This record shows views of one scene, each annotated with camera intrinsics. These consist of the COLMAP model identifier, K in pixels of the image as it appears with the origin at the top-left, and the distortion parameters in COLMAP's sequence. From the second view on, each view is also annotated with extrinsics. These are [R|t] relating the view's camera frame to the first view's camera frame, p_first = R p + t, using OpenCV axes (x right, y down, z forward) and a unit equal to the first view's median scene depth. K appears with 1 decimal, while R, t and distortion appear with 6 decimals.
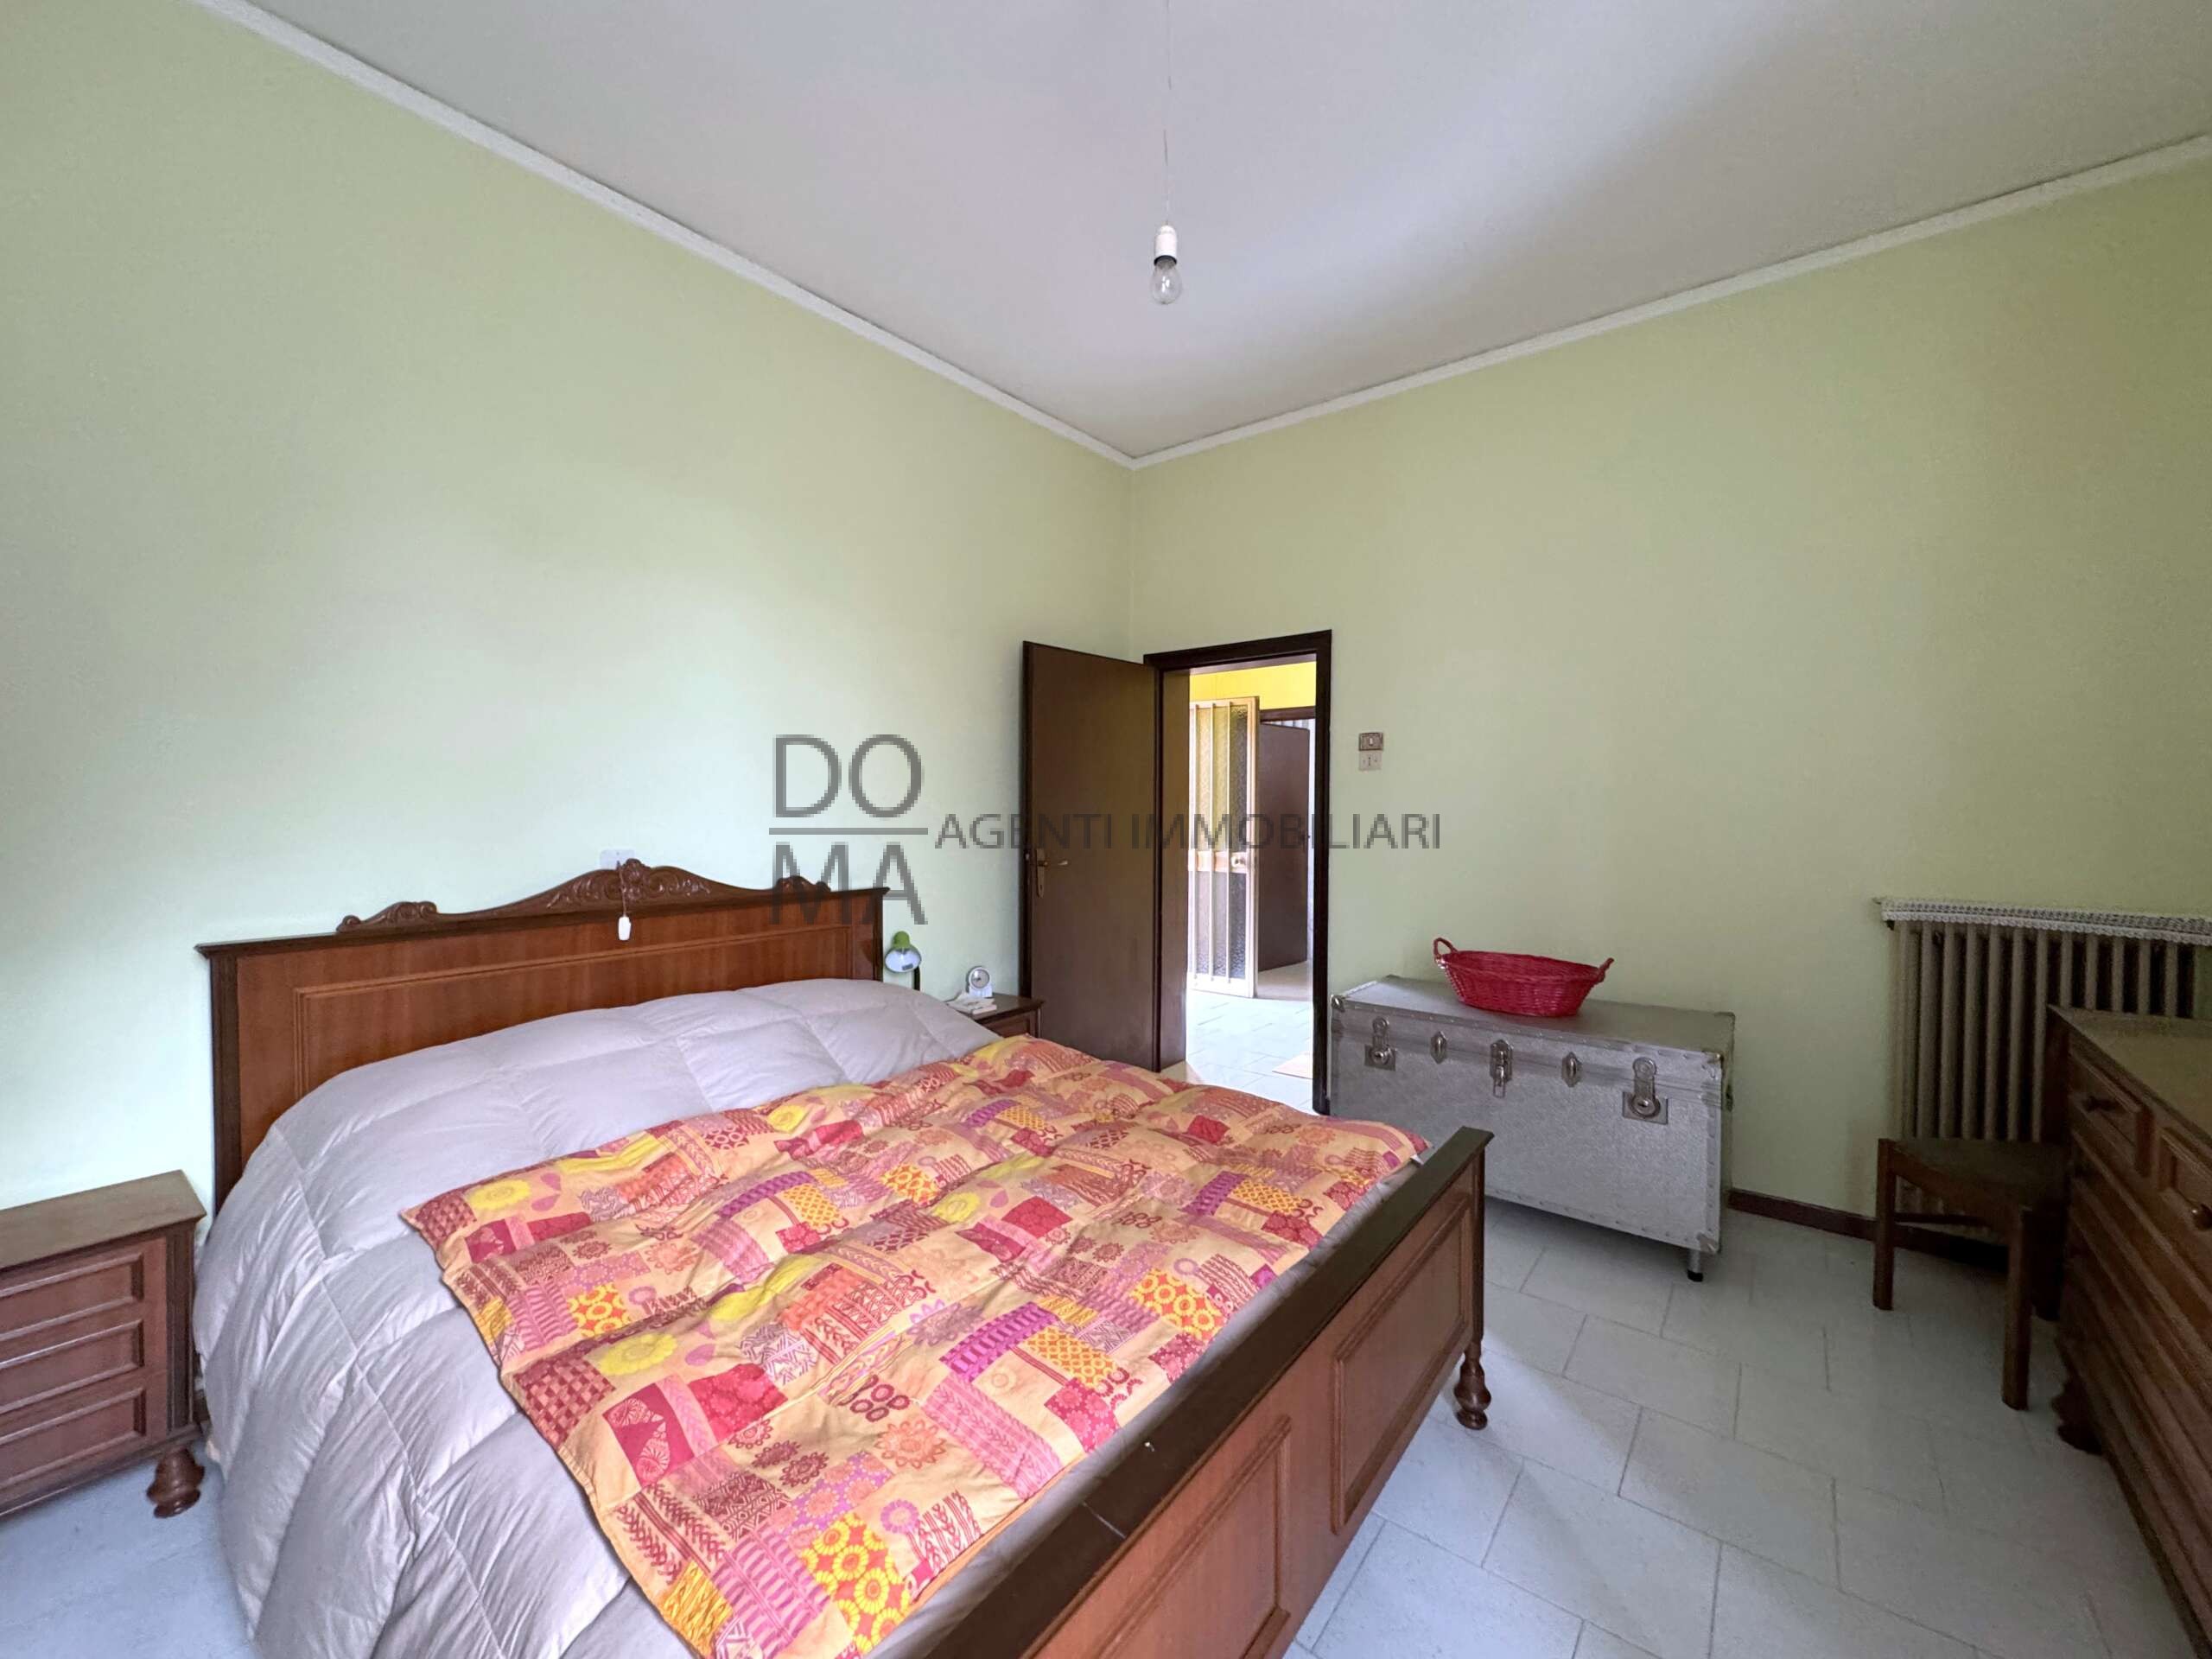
lens RADIAL K [[876.6, 0, 1101.5], [0, 876.6, 830.5], [0, 0, 1]] dist [-0.001131, 0.000610]
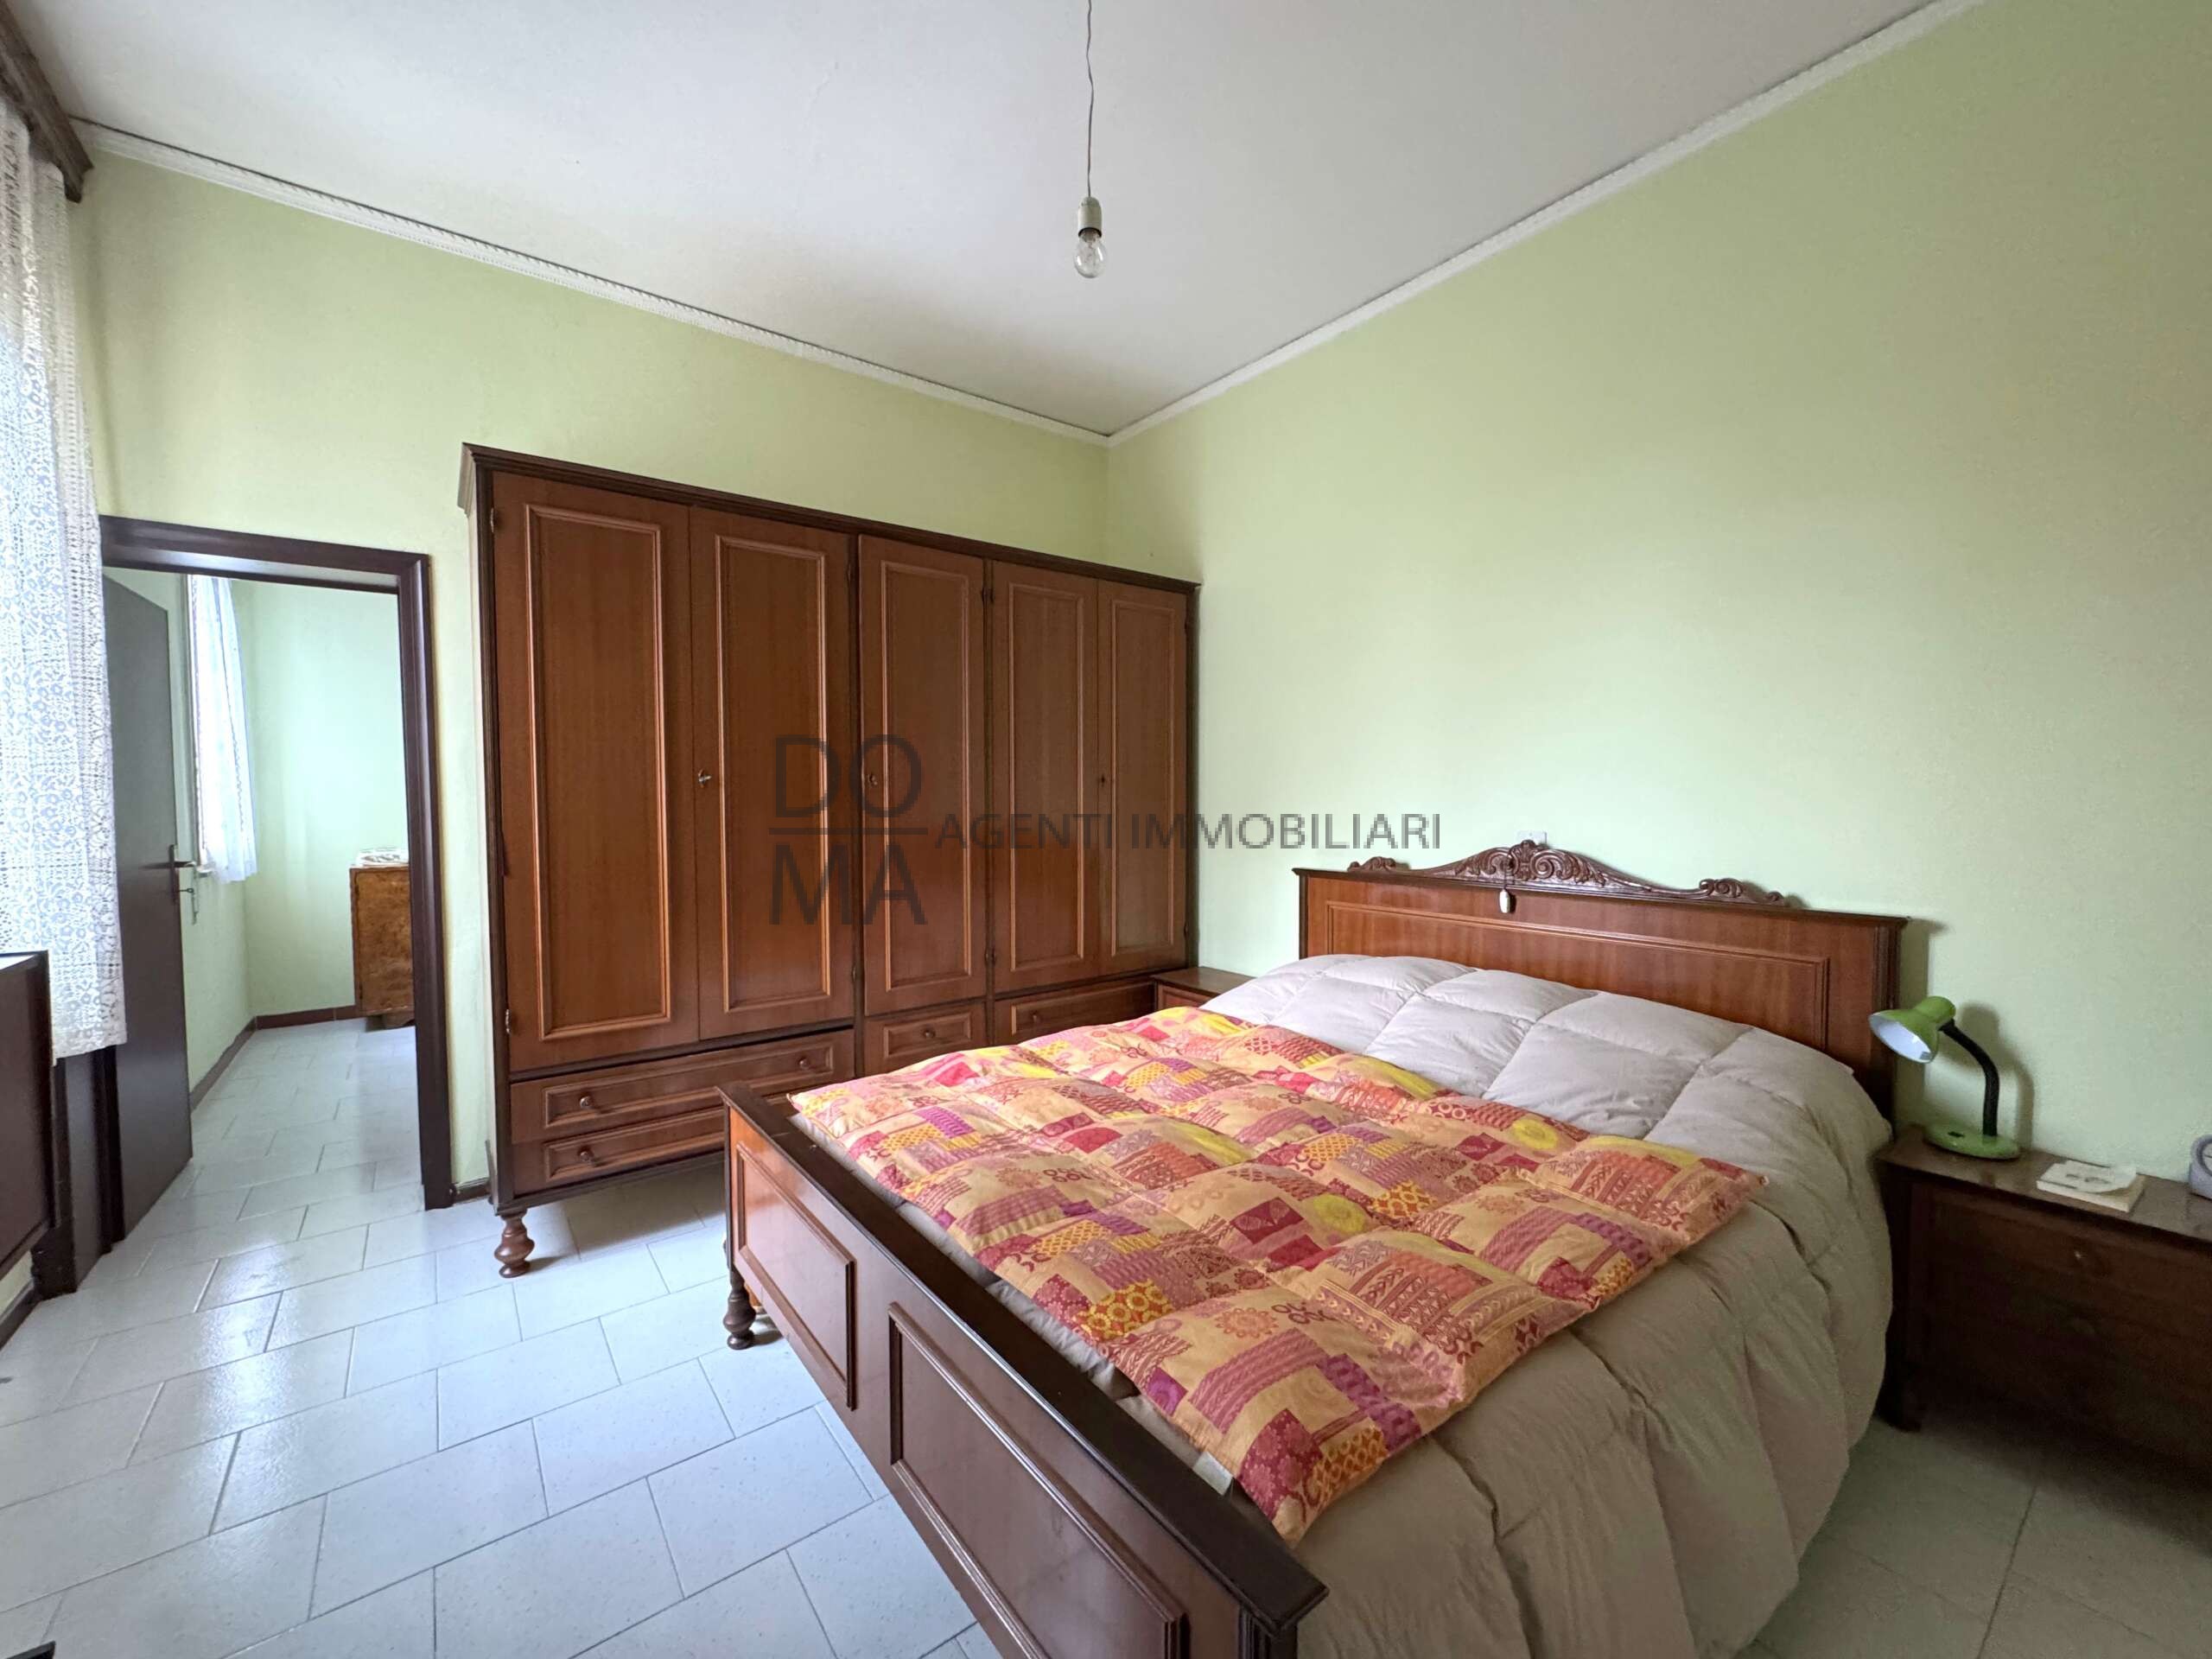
lens RADIAL K [[876.6, 0, 1101.1], [0, 876.6, 828.6], [0, 0, 1]] dist [-0.001131, 0.000610]
pose [[-0.237054, 0.042148, -0.970582, 0.985028], [-0.024264, 0.998490, 0.049286, -0.033401], [0.971193, 0.035234, -0.235674, 1.188796]]
